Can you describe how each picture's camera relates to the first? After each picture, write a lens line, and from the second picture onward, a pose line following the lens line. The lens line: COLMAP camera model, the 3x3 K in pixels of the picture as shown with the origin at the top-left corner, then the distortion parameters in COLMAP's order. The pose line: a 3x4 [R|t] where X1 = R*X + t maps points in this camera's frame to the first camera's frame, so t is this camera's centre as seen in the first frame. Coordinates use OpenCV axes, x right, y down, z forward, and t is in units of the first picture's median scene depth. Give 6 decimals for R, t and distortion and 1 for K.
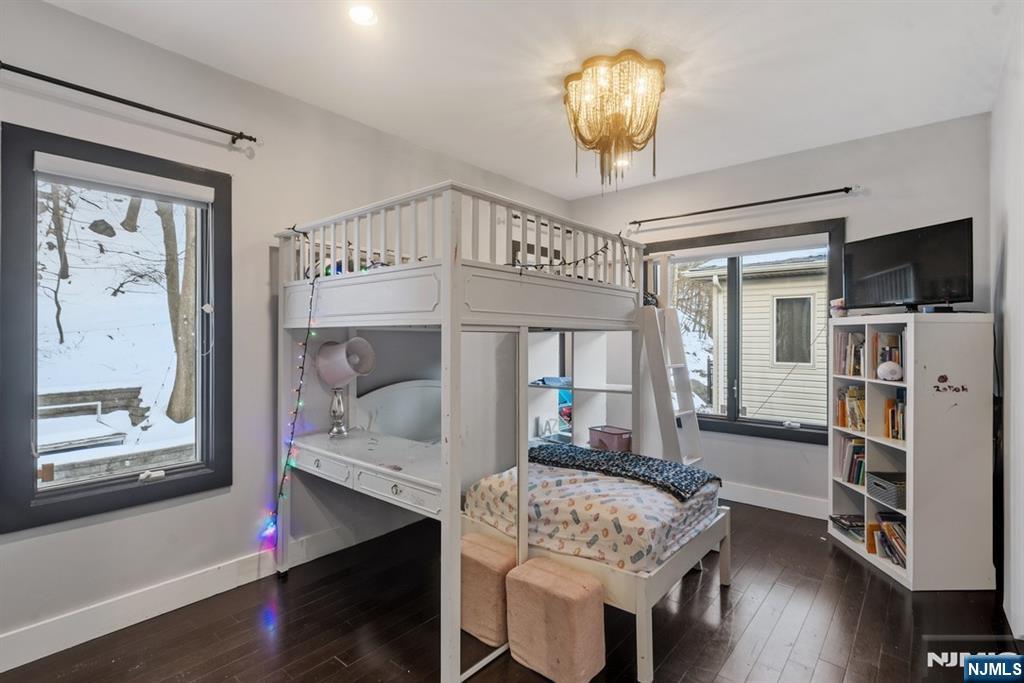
lens RADIAL K [[499.6, 0, 512.0], [0, 499.6, 341.5], [0, 0, 1]] dist [0.001242, 0.000329]
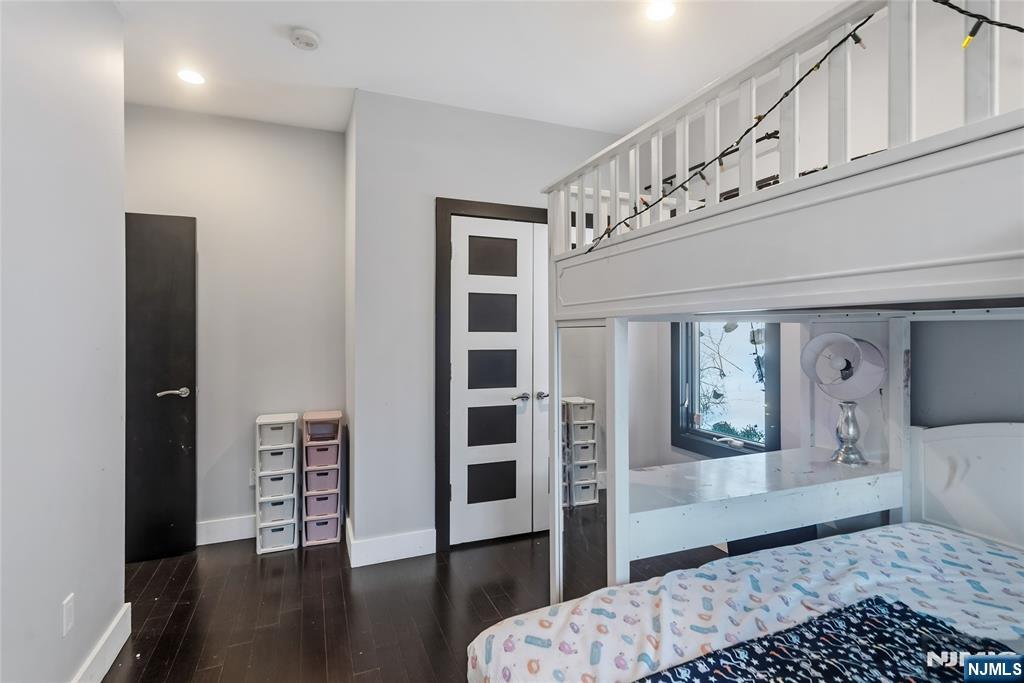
lens RADIAL K [[499.6, 0, 512.0], [0, 499.6, 341.5], [0, 0, 1]] dist [0.001242, 0.000329]
pose [[-0.463796, 0.005911, -0.885922, 0.658039], [-0.008033, 0.999909, 0.010876, -0.000498], [0.885906, 0.012161, -0.463706, 1.099103]]
